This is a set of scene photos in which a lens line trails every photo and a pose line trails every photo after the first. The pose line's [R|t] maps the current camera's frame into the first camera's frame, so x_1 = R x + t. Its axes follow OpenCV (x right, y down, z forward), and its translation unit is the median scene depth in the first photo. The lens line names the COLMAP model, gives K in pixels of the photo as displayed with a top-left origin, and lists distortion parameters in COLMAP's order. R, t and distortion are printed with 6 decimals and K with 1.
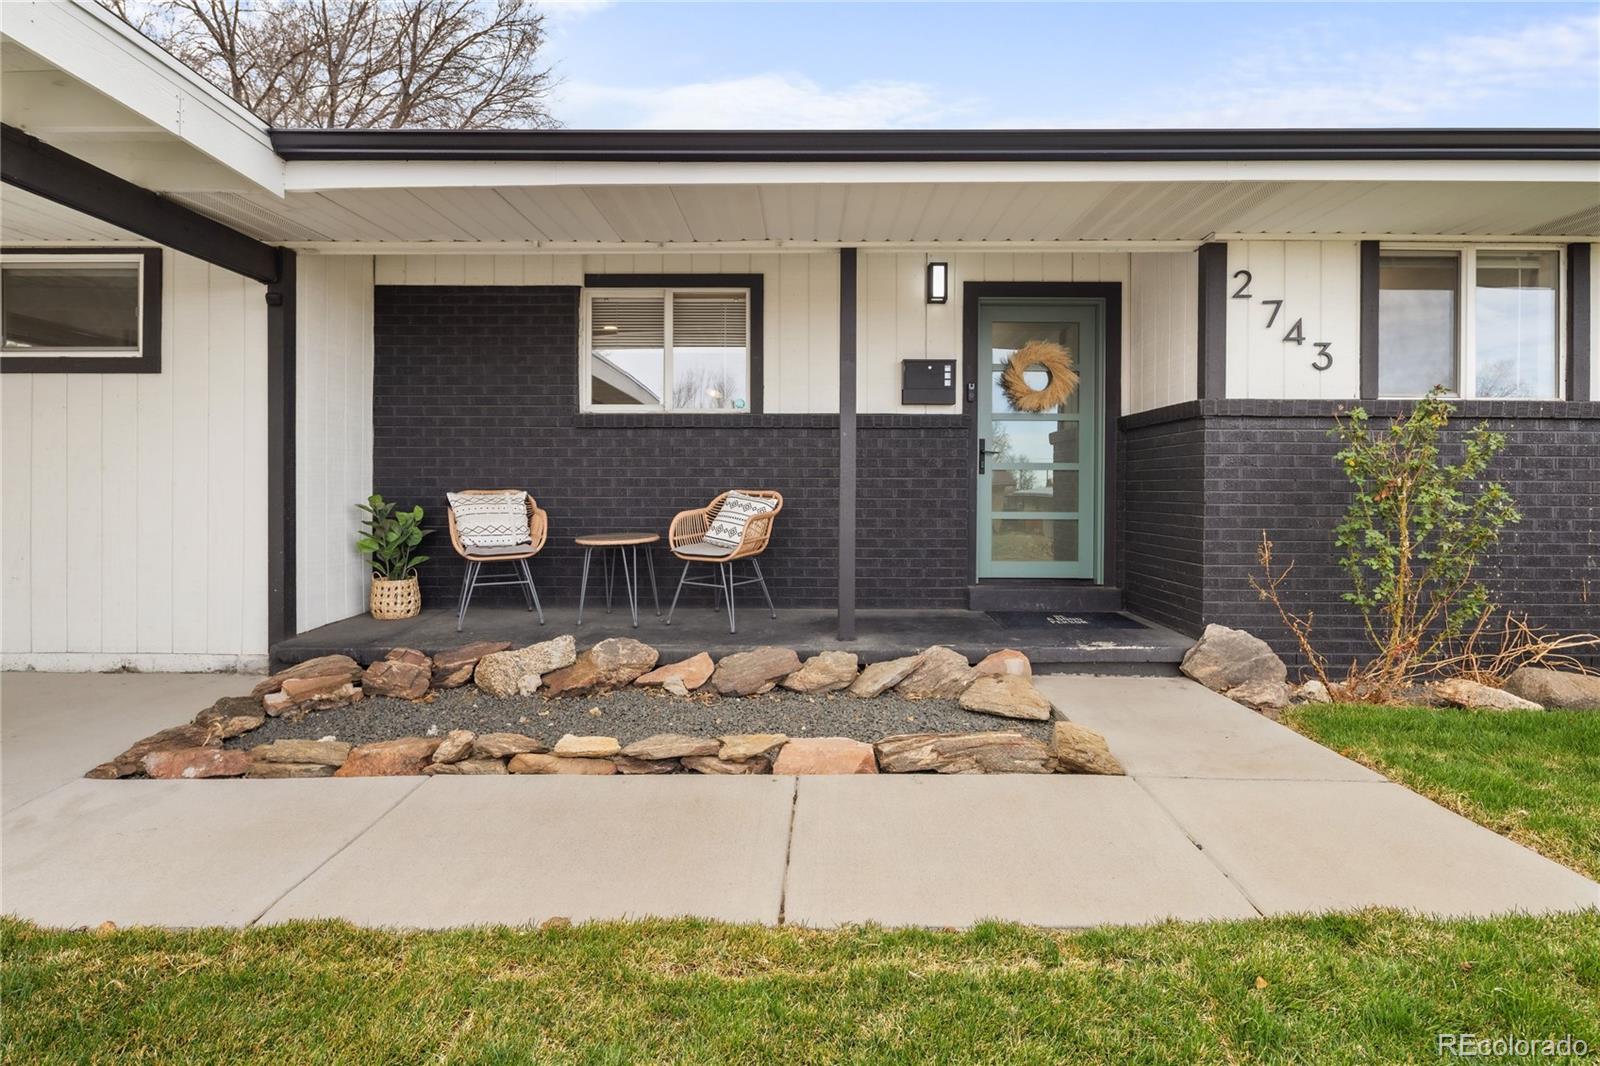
lens RADIAL K [[787.6, 0, 795.3], [0, 787.6, 491.1], [0, 0, 1]] dist [0.004401, -0.002832]
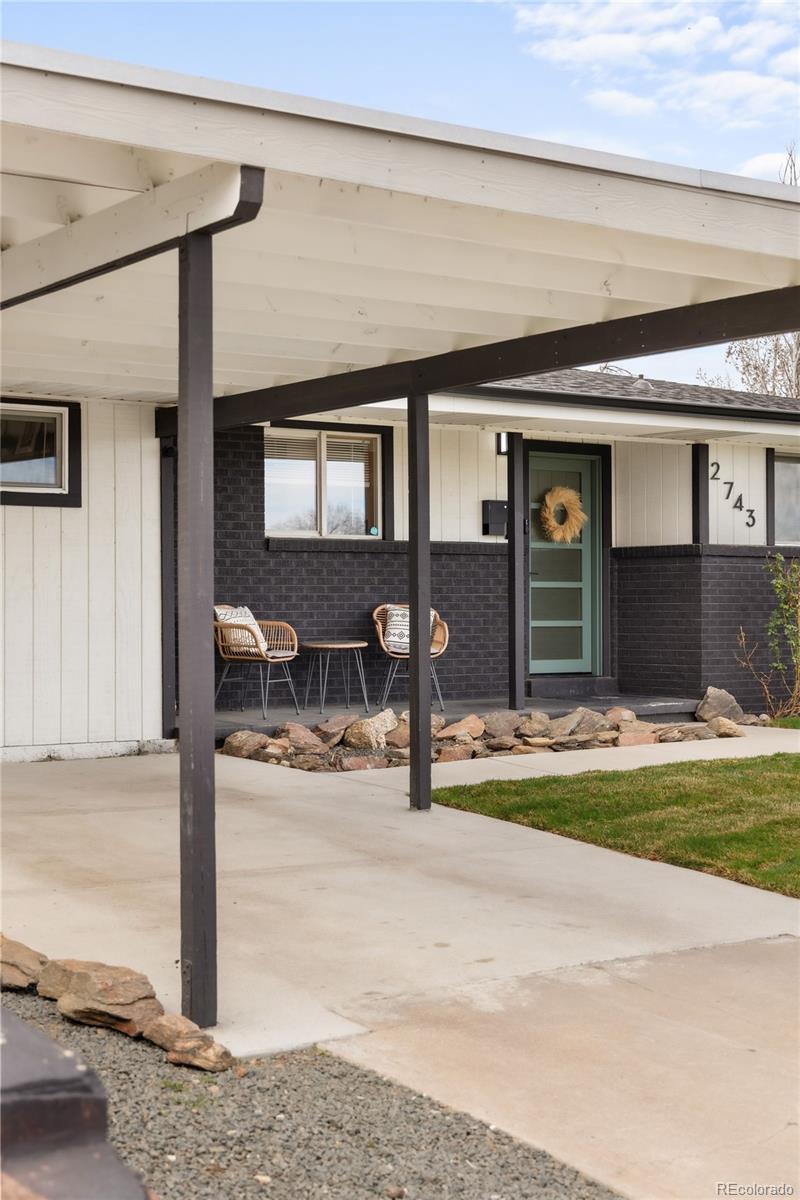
lens RADIAL K [[2017.5, 0, 340.8], [0, 2017.5, 588.3], [0, 0, 1]] dist [0.017320, 0.000000]
pose [[0.799413, 0.000909, 0.600781, -2.369541], [0.007749, 0.999900, -0.011823, 0.012304], [-0.600732, 0.014107, 0.799326, -1.706917]]
